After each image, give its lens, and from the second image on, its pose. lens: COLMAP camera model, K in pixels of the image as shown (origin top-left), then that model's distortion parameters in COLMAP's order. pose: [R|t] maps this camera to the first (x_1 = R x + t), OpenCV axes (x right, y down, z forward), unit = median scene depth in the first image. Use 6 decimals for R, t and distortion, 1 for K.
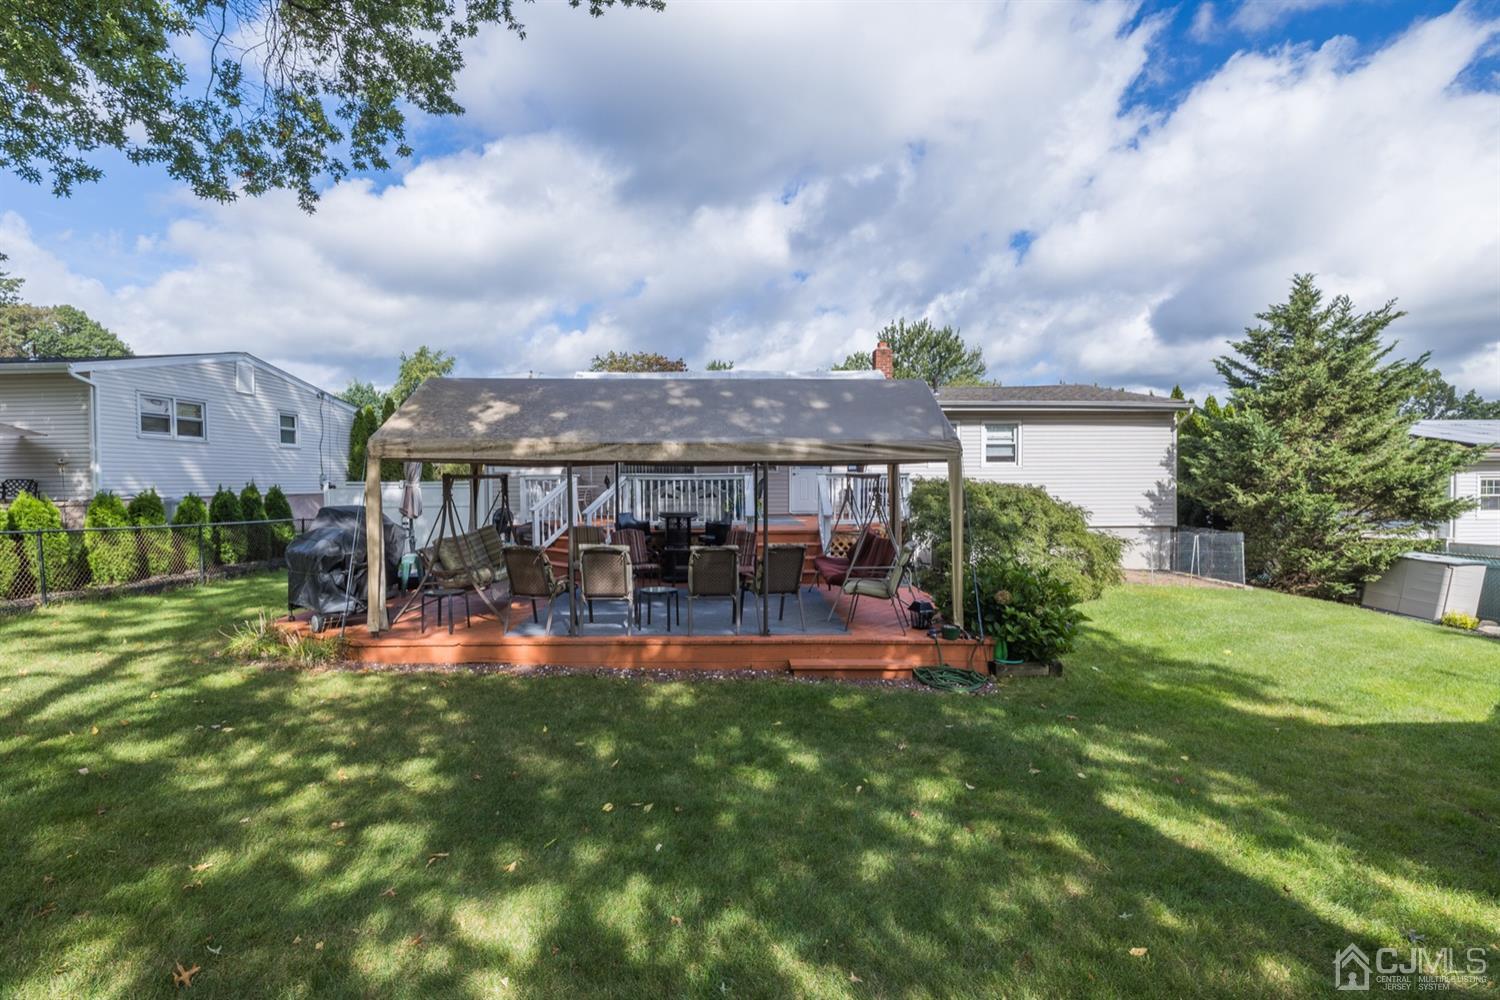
lens RADIAL K [[716.2, 0, 750.0], [0, 716.2, 500.0], [0, 0, 1]] dist [0.001281, 0.000148]
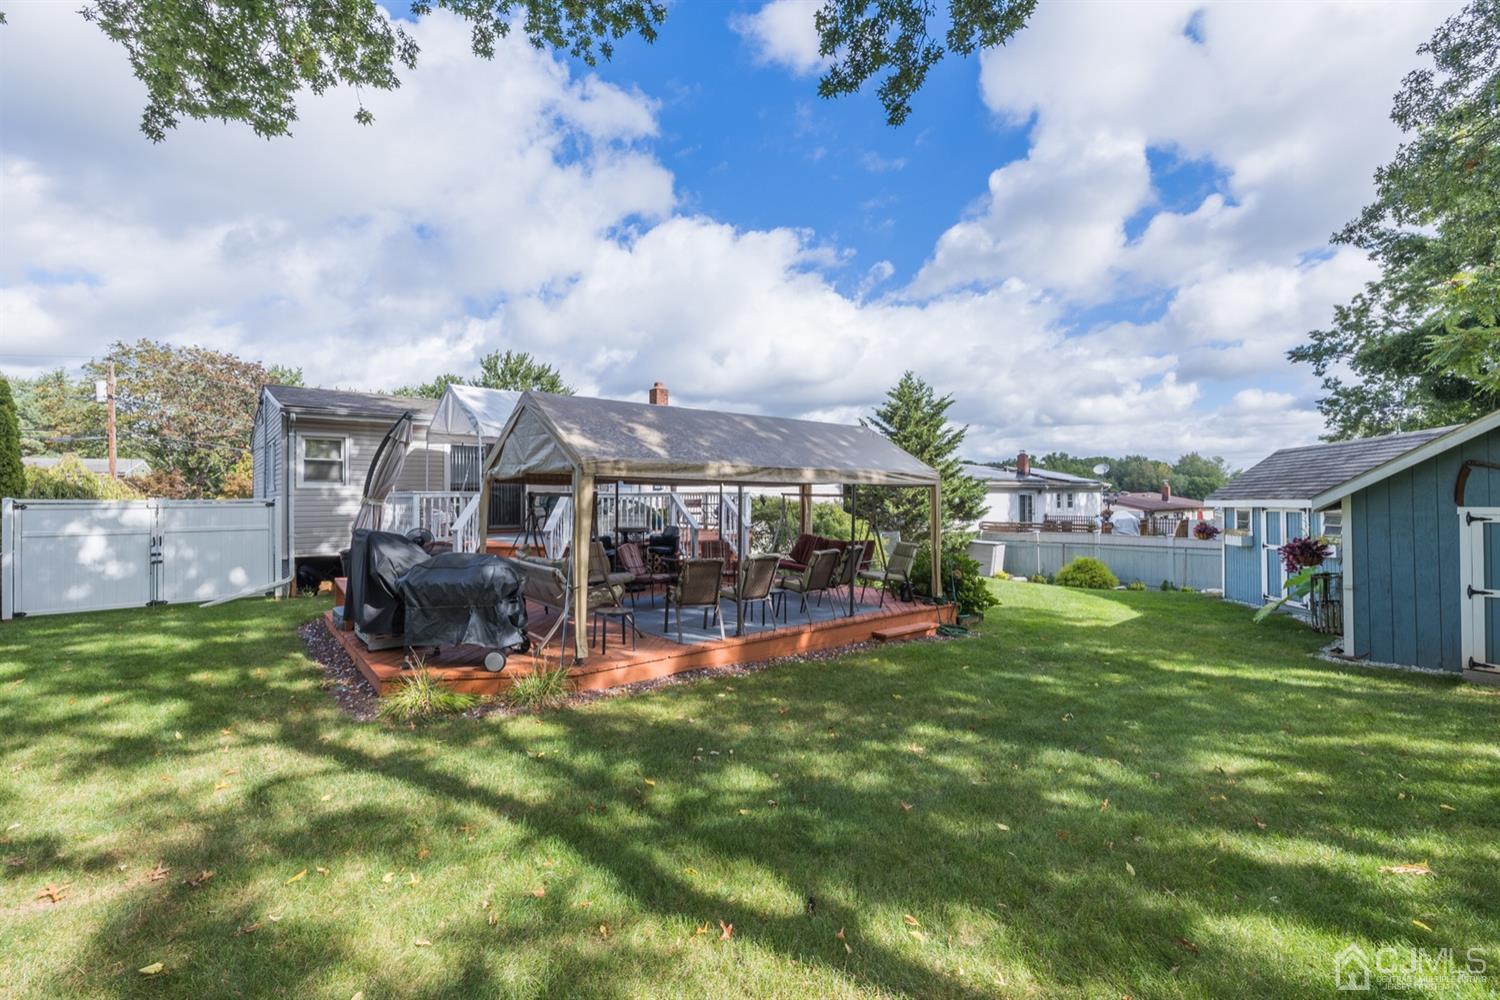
lens RADIAL K [[632.2, 0, 742.0], [0, 632.2, 497.6], [0, 0, 1]] dist [-0.001404, -0.000462]
pose [[0.794352, -0.001201, 0.607457, -0.851234], [0.018489, 0.999583, -0.022201, -0.006778], [-0.607176, 0.028866, 0.794043, 0.198328]]
